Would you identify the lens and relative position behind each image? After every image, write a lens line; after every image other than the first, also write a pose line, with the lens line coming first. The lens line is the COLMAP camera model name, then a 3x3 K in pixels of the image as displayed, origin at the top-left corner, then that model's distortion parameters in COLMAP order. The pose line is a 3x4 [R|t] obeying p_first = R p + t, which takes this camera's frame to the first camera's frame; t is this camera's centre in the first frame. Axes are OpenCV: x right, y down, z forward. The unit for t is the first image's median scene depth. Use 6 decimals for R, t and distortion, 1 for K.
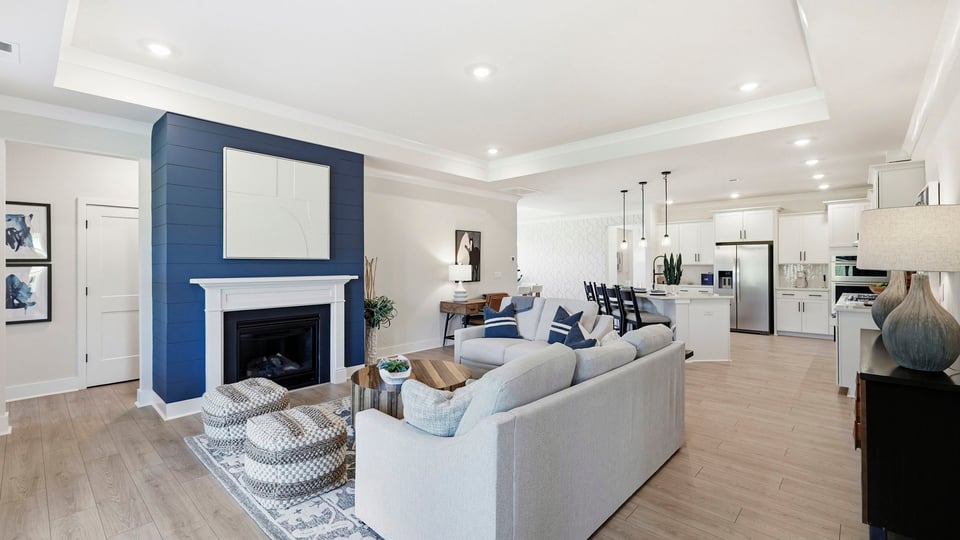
lens RADIAL K [[413.2, 0, 477.7], [0, 413.2, 258.9], [0, 0, 1]] dist [0.000667, 0.000000]
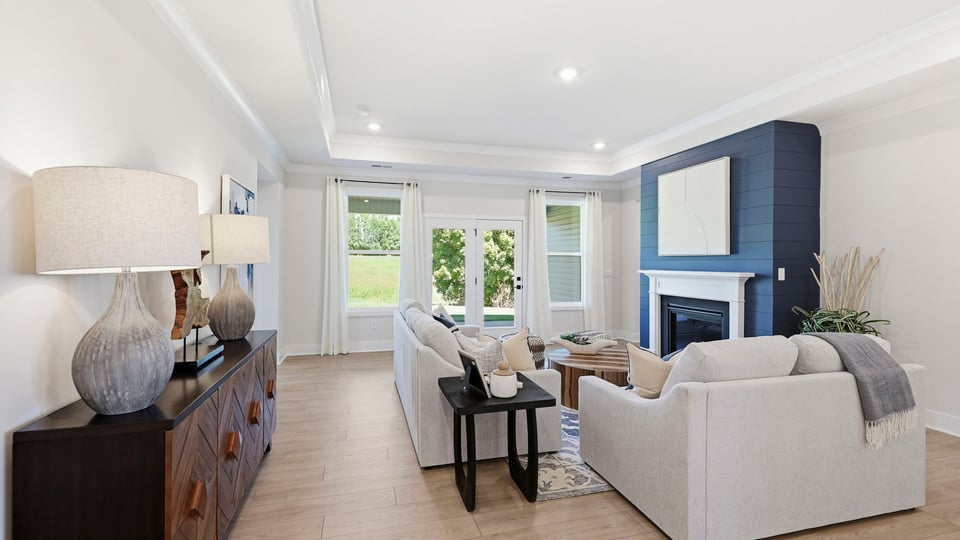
lens RADIAL K [[425.6, 0, 468.1], [0, 425.6, 264.9], [0, 0, 1]] dist [0.001422, 0.000031]
pose [[-0.543958, 0.007555, -0.839078, 0.775746], [0.011000, 0.999938, 0.001873, 0.015111], [0.839040, -0.008211, -0.544007, 1.026154]]
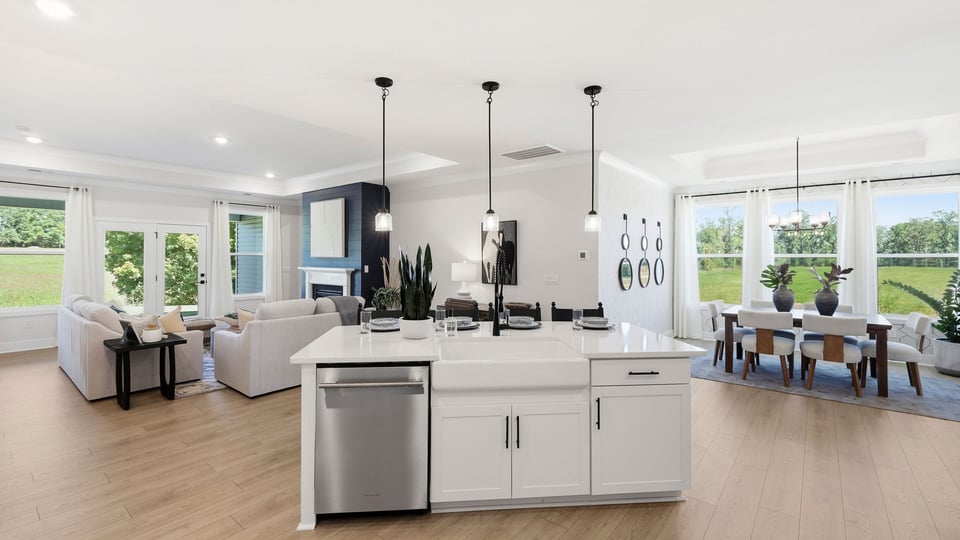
lens RADIAL K [[422.5, 0, 479.8], [0, 422.5, 254.6], [0, 0, 1]] dist [0.002642, -0.000027]
pose [[0.054335, -0.002943, -0.998518, 1.244960], [0.009057, 0.999956, -0.002455, -0.001968], [0.998482, -0.008910, 0.054360, 1.418164]]
